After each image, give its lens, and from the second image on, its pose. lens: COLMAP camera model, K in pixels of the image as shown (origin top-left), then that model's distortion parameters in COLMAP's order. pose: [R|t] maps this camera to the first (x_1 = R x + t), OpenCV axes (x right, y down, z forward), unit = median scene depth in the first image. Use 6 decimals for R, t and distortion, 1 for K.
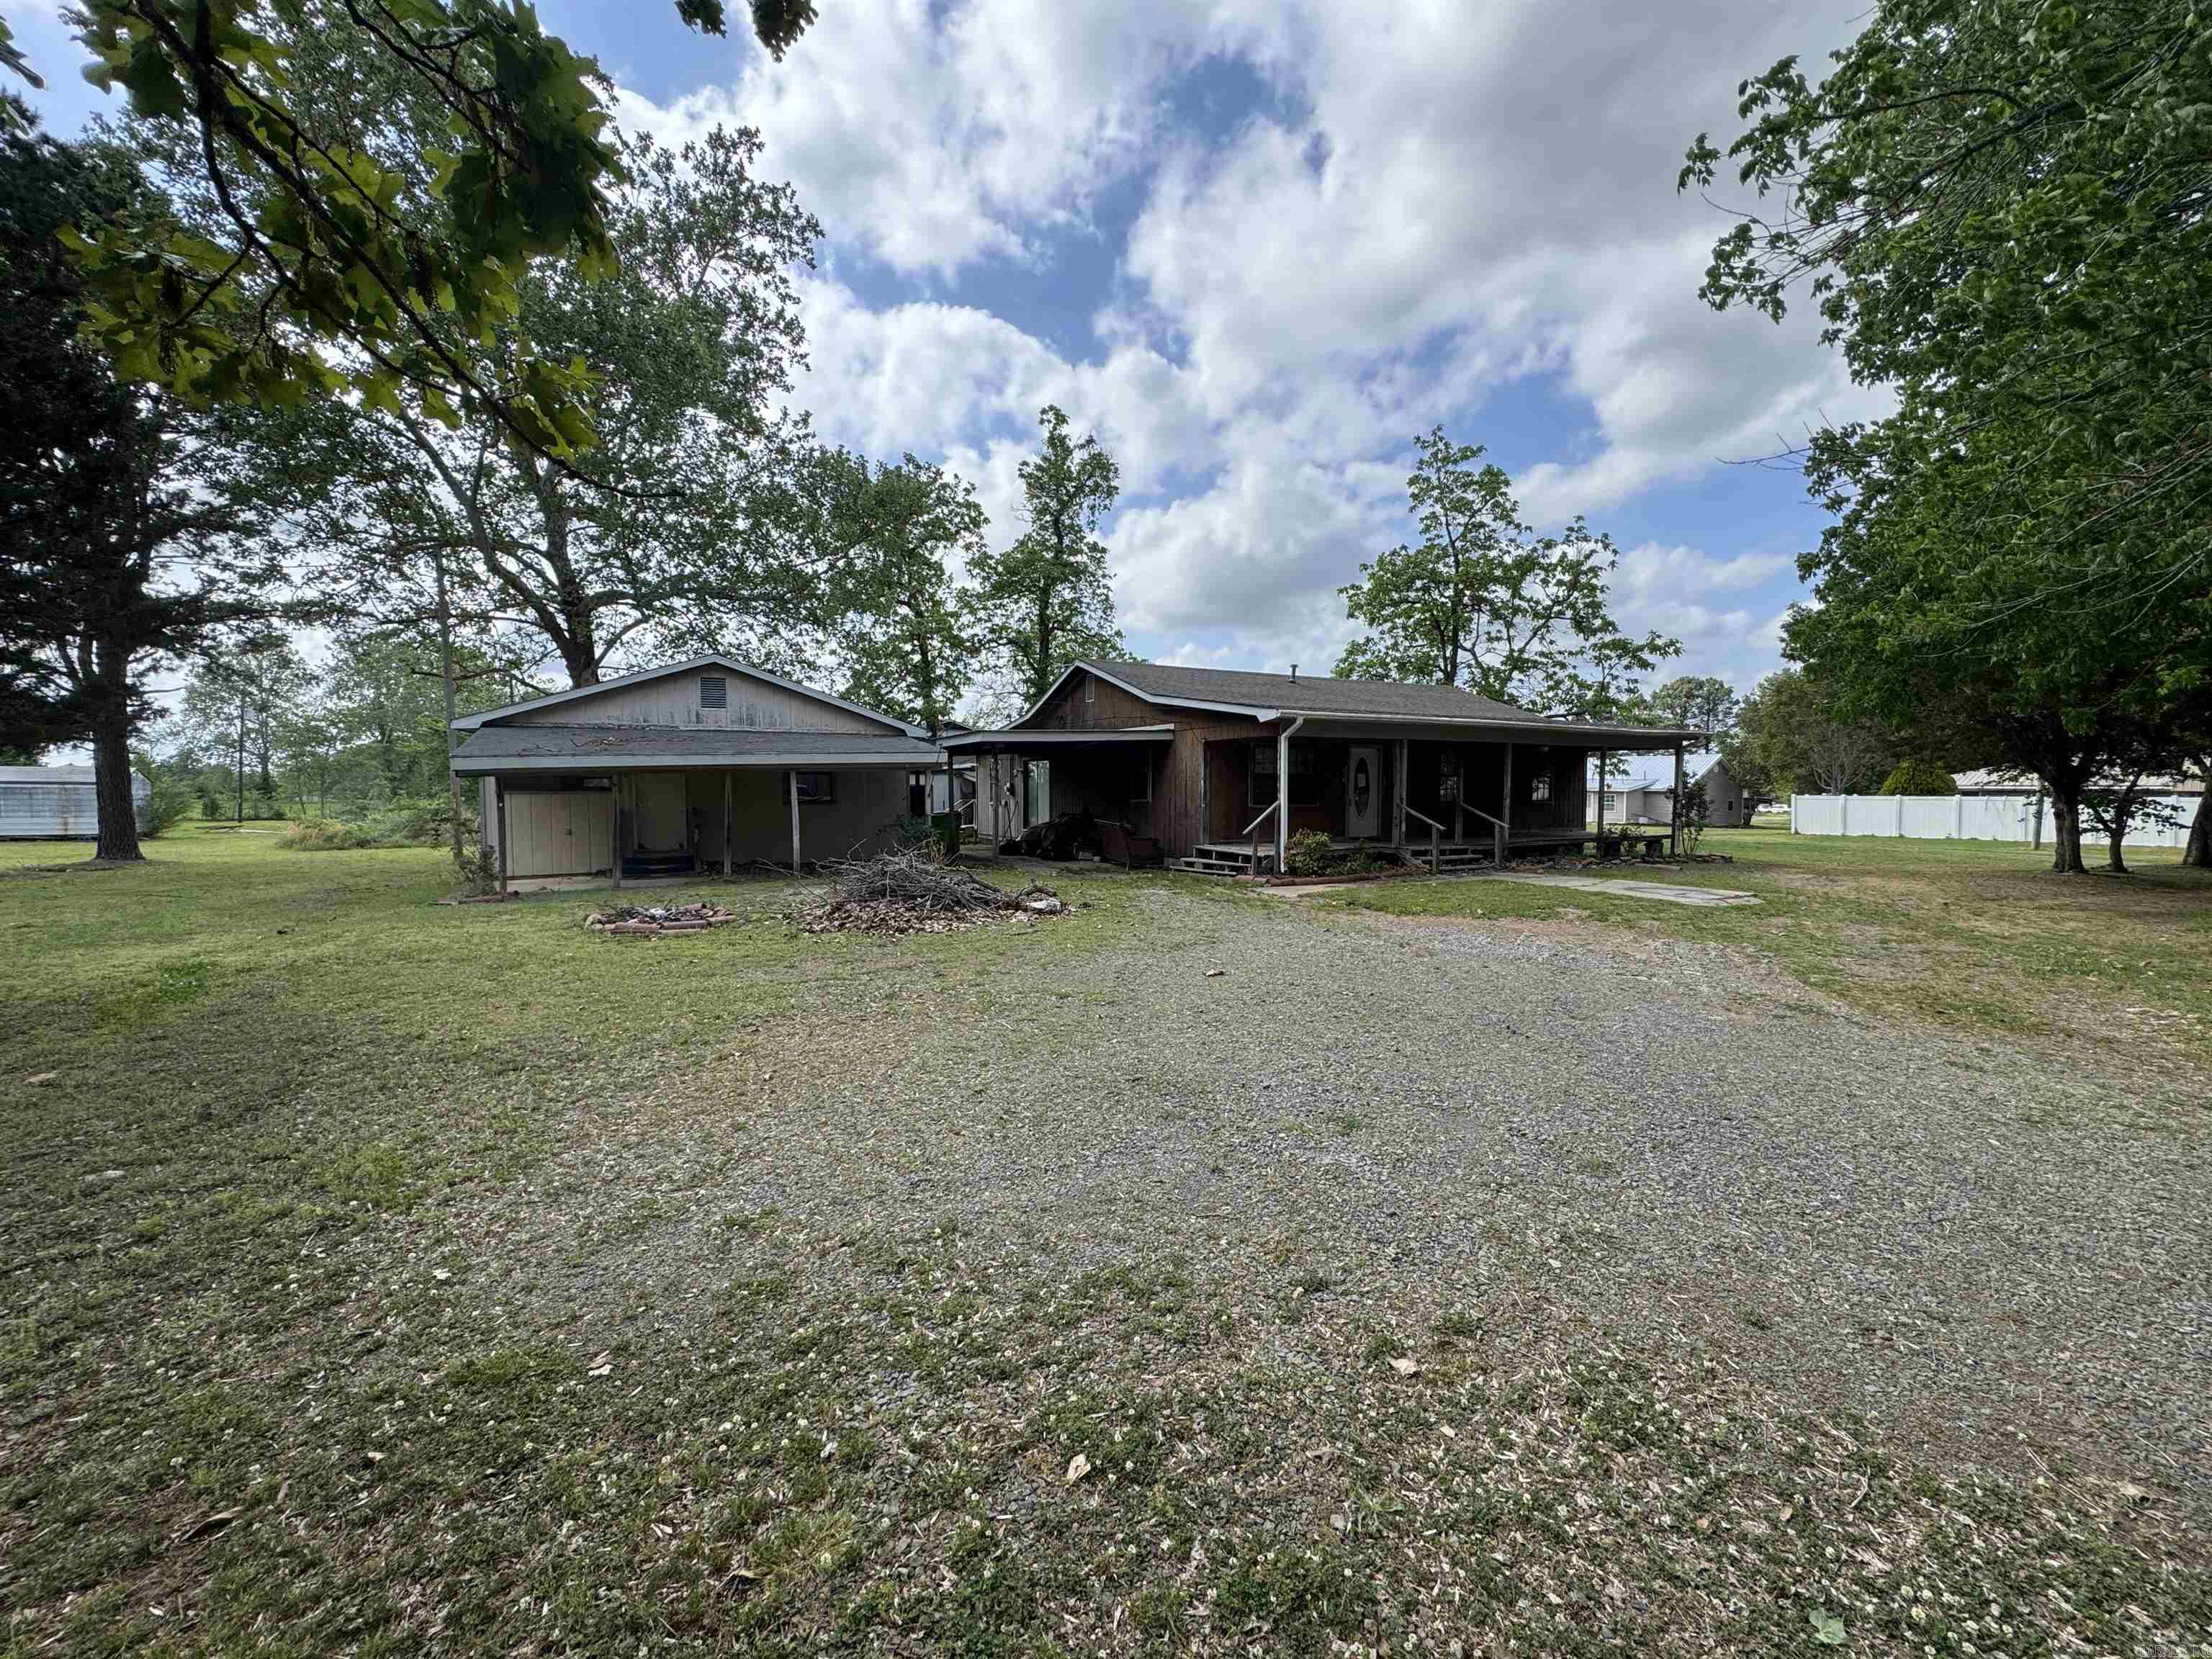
lens RADIAL K [[876.0, 0, 1101.5], [0, 876.0, 816.7], [0, 0, 1]] dist [-0.004588, 0.000741]
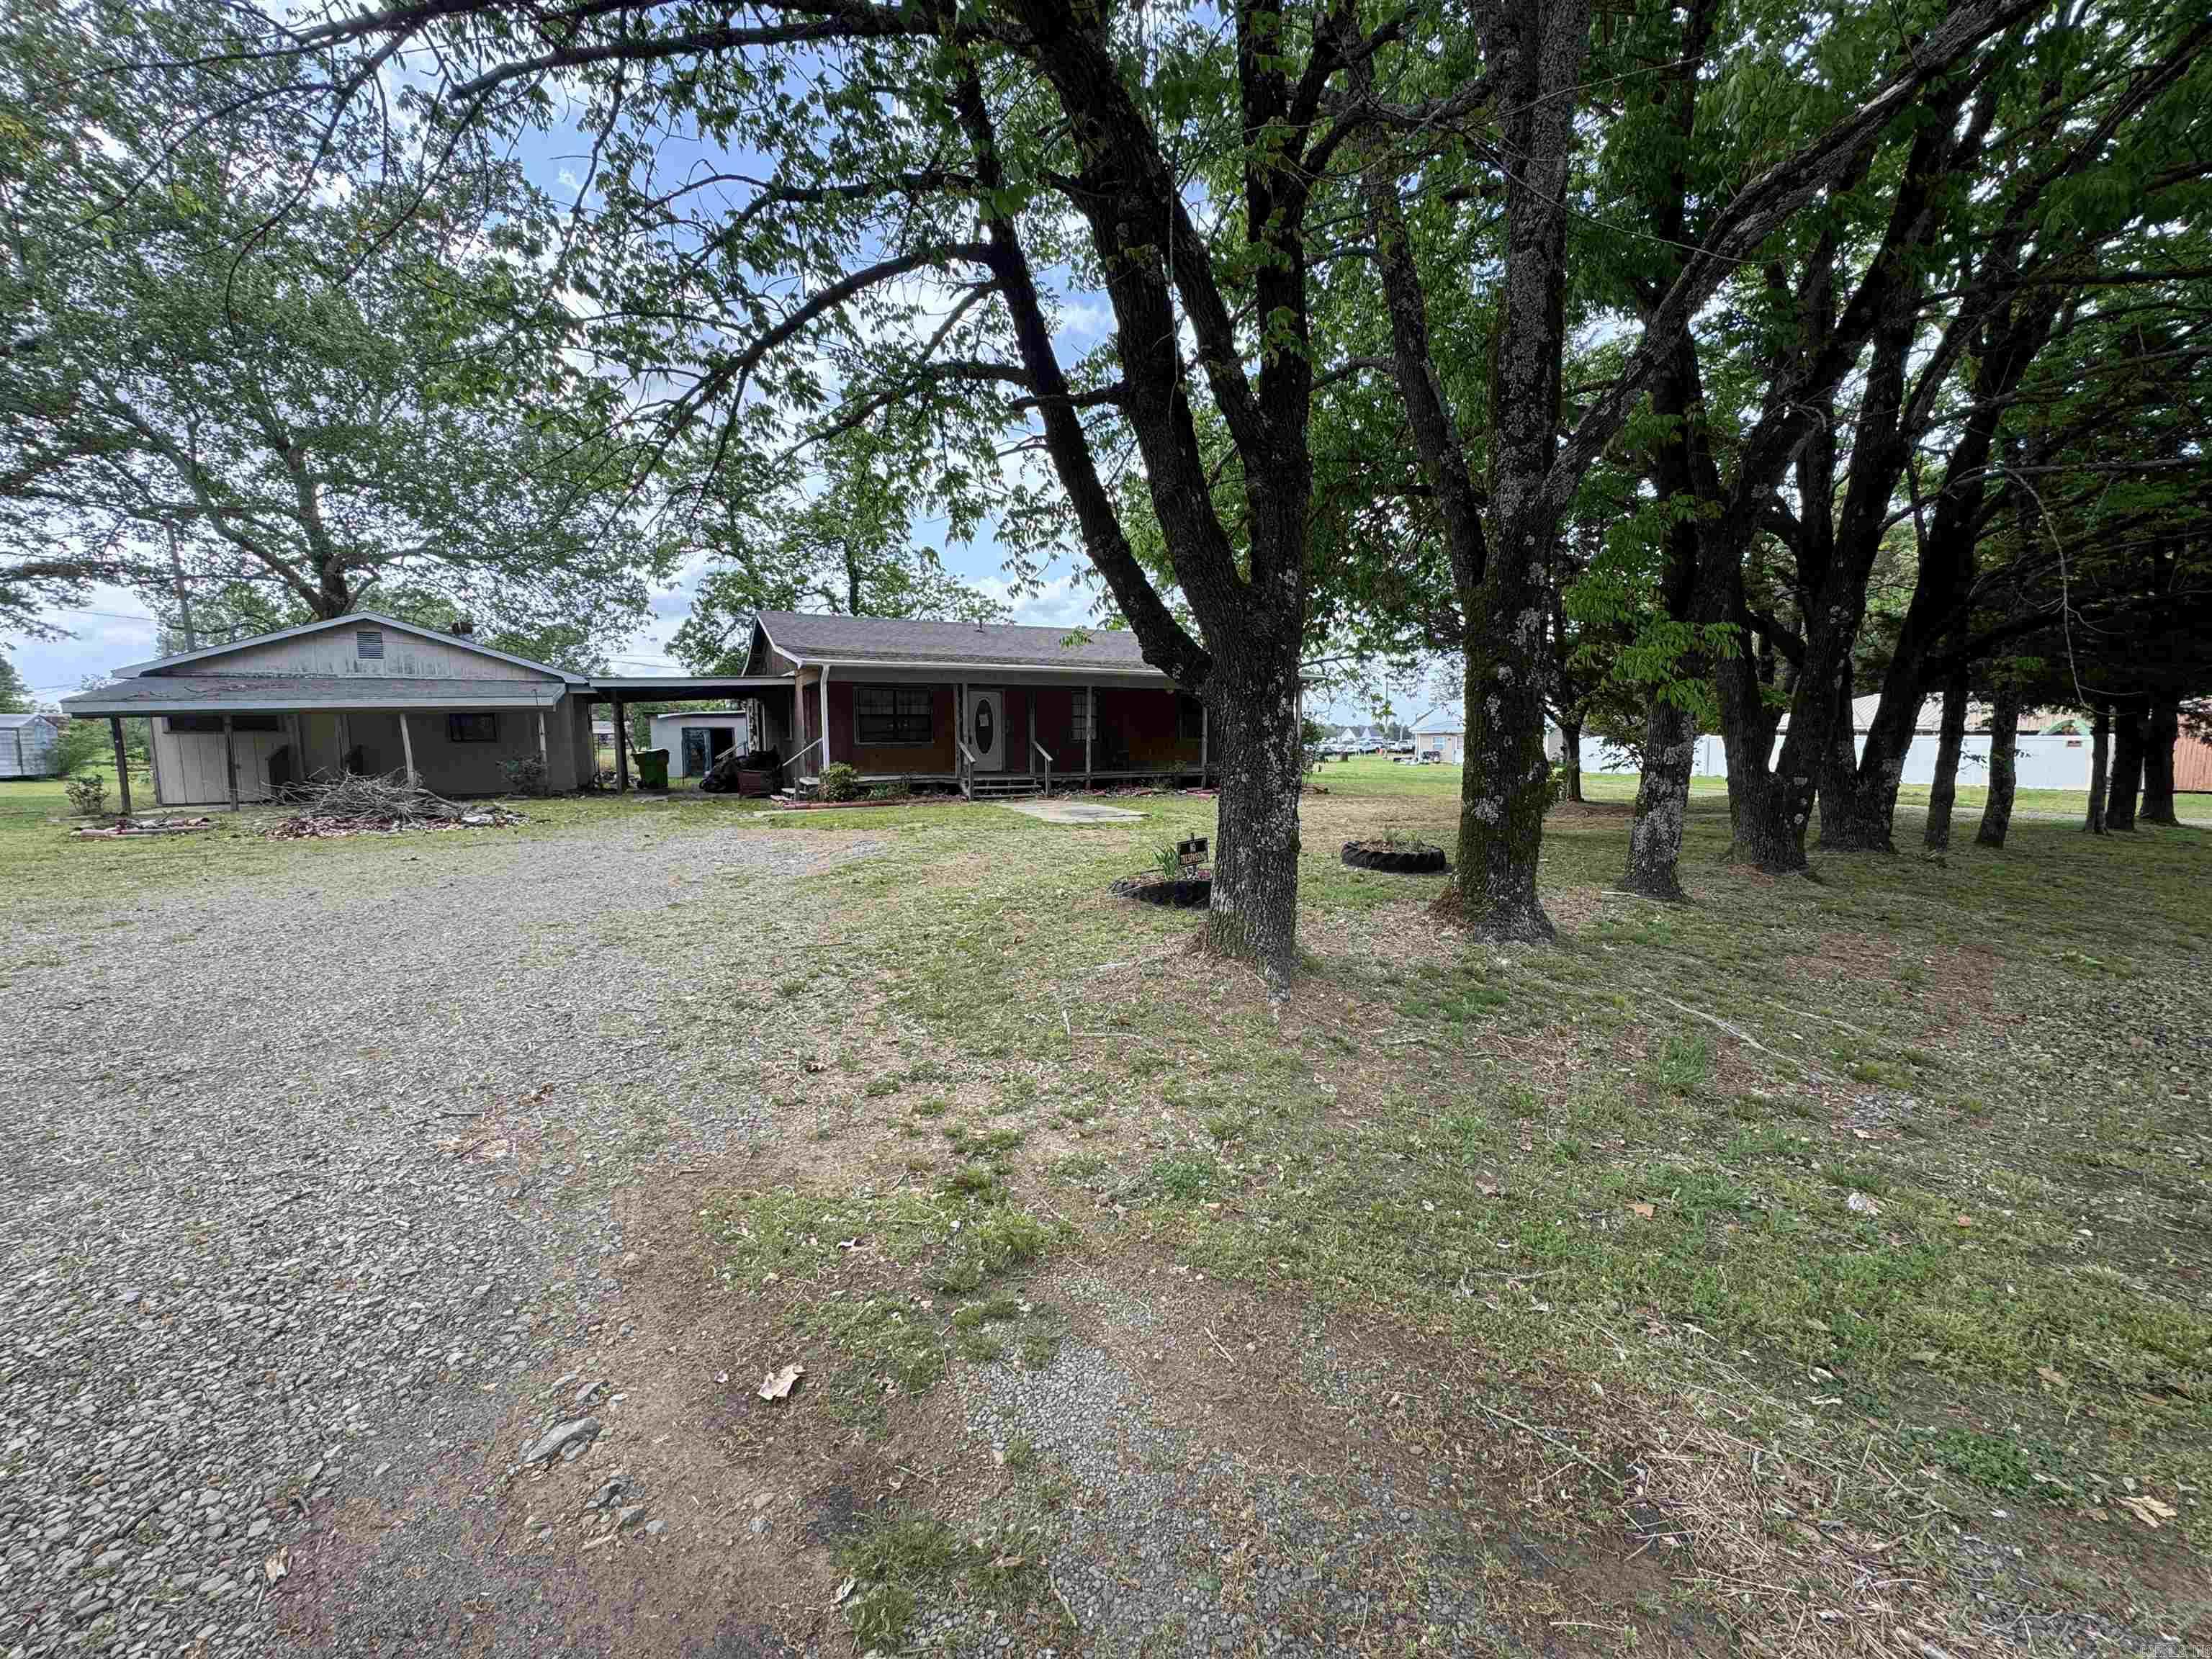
lens RADIAL K [[876.0, 0, 1105.9], [0, 876.0, 821.2], [0, 0, 1]] dist [-0.004588, 0.000741]
pose [[0.999844, -0.000336, -0.017676, 0.501138], [0.001450, 0.998007, 0.063081, 0.016632], [0.017619, -0.063096, 0.997852, -0.131090]]
